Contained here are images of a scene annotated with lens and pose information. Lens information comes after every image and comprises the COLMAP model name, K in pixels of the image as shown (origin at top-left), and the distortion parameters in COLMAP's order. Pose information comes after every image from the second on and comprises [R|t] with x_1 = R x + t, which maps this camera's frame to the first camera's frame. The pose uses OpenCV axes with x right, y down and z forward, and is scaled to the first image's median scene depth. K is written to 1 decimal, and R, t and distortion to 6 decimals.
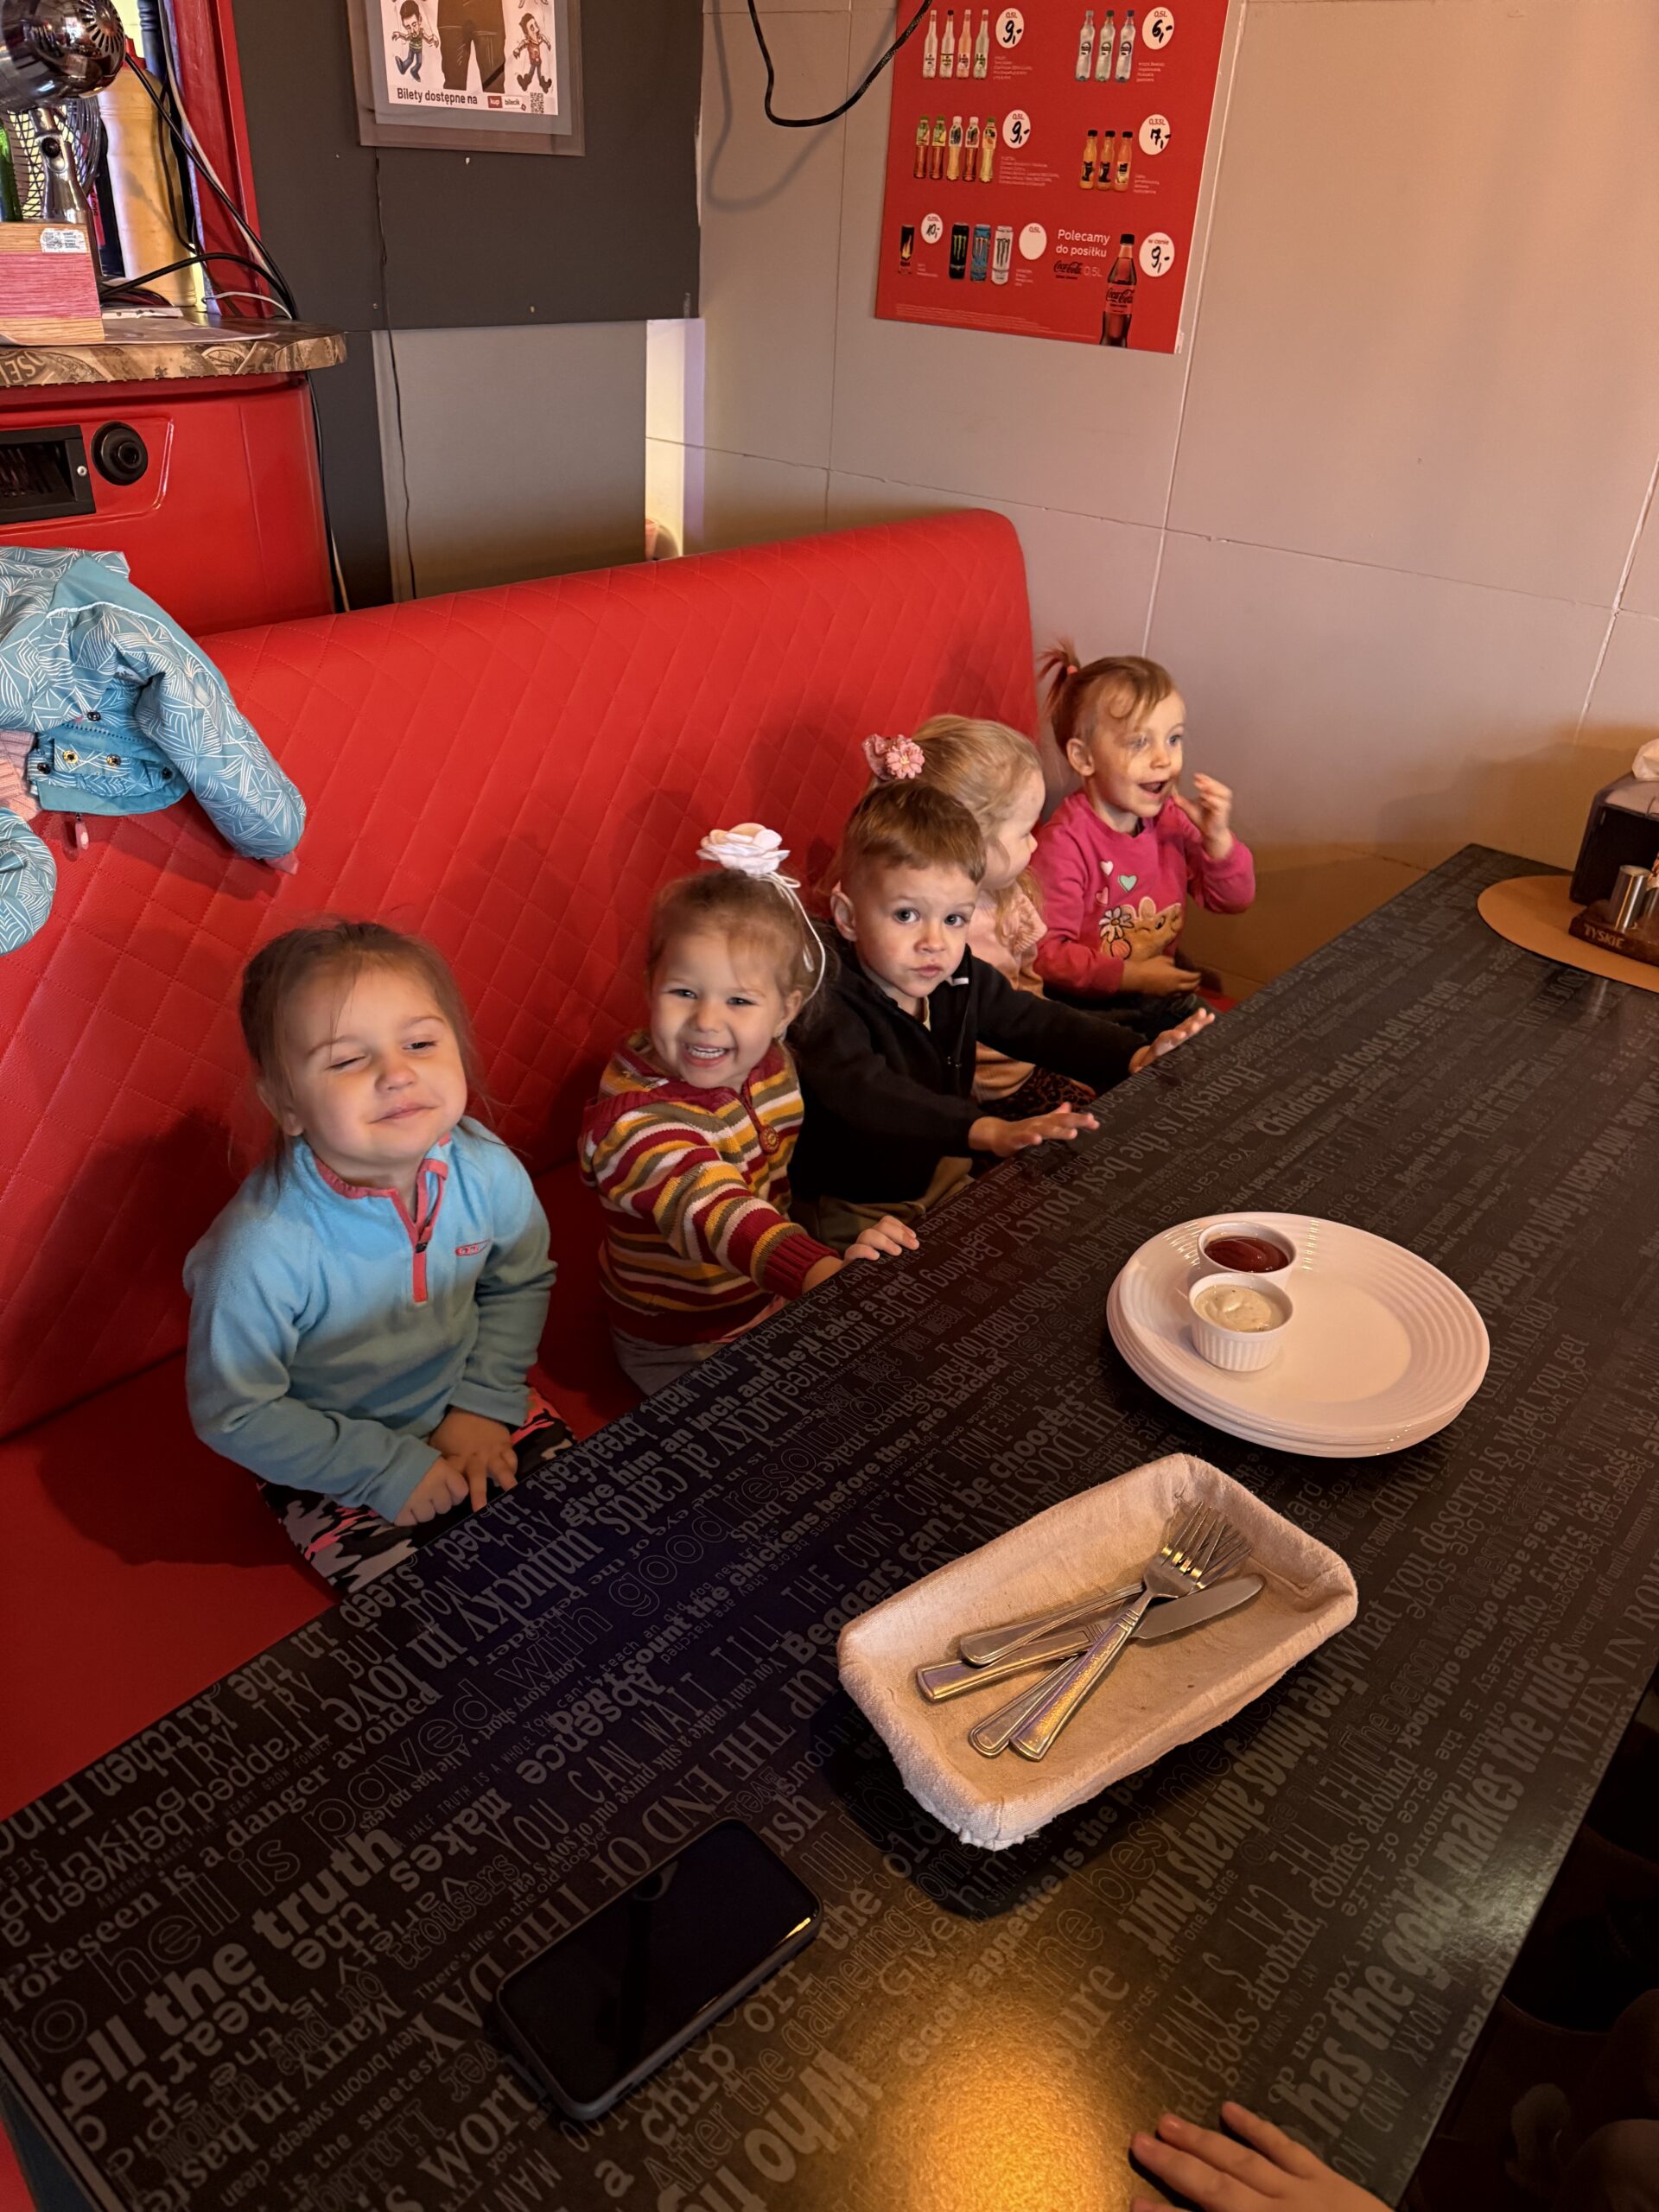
lens RADIAL K [[1604.0, 0, 848.6], [0, 1604.0, 1077.8], [0, 0, 1]] dist [0.045180, -0.033401]
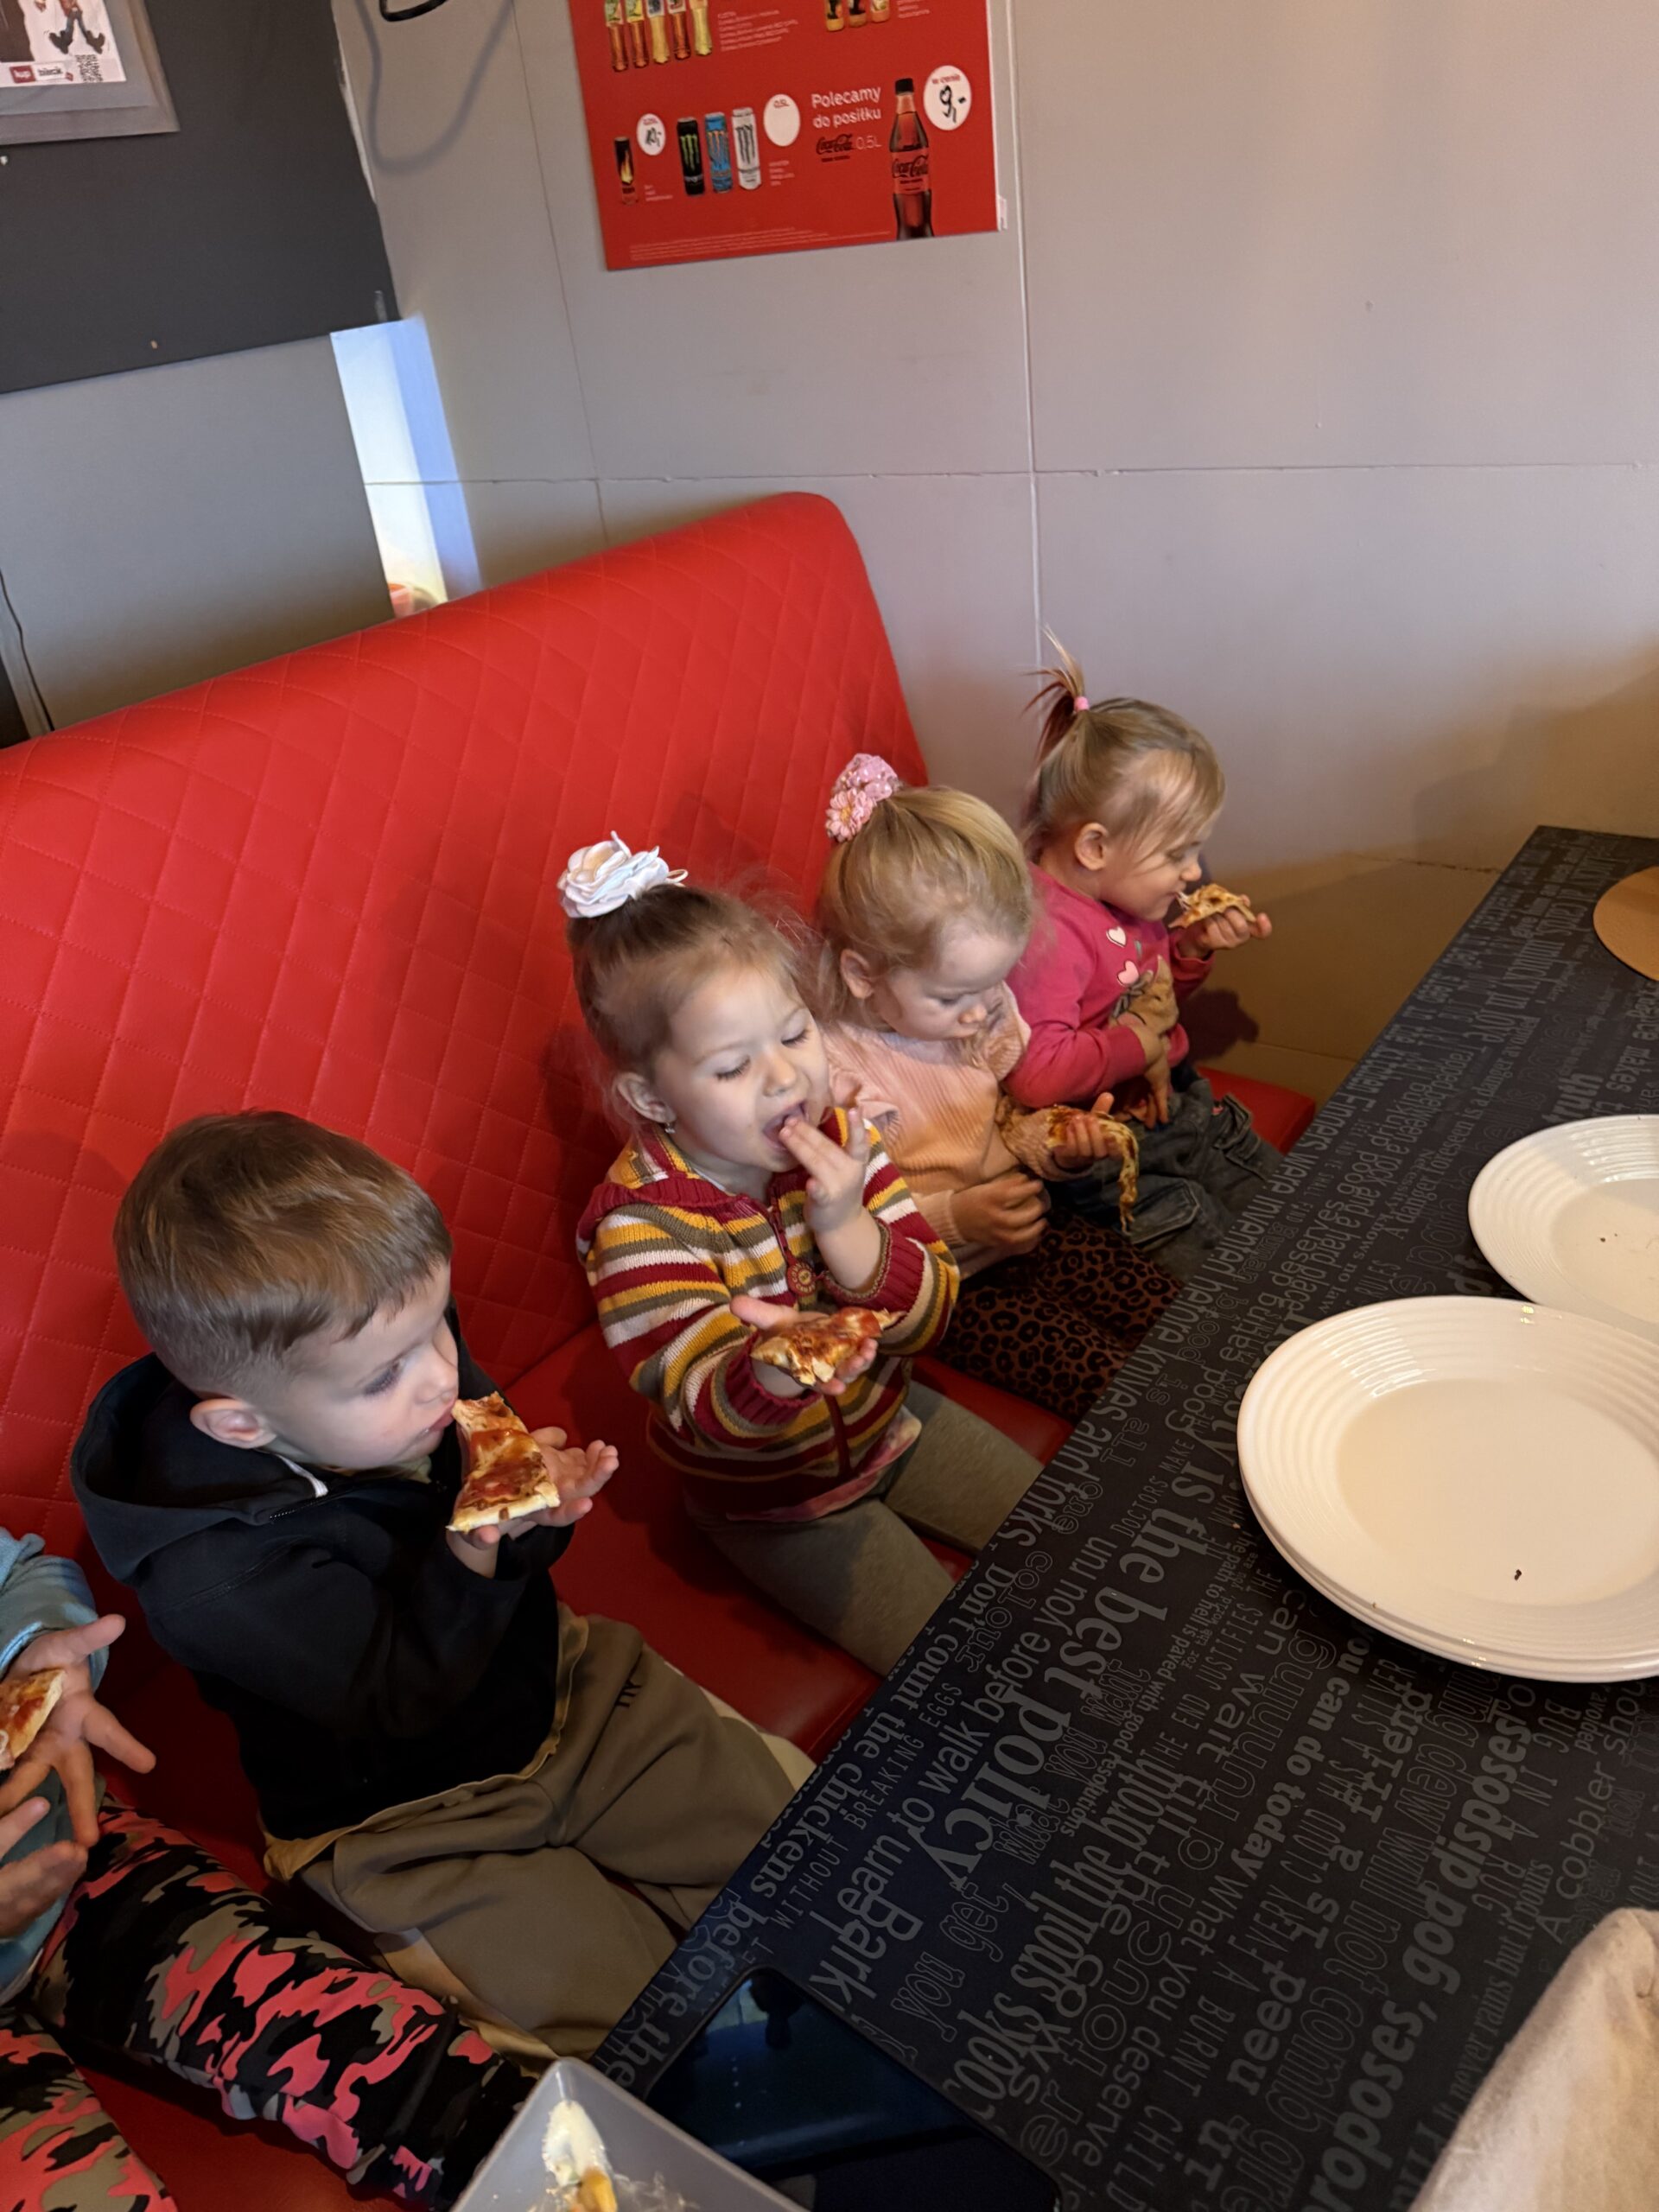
lens RADIAL K [[1604.0, 0, 842.6], [0, 1604.0, 1058.1], [0, 0, 1]] dist [0.045180, -0.033401]
pose [[0.982725, -0.184685, -0.011959, 0.071193], [0.184564, 0.982764, -0.010584, -0.088098], [0.013708, 0.008194, 0.999872, 0.272330]]
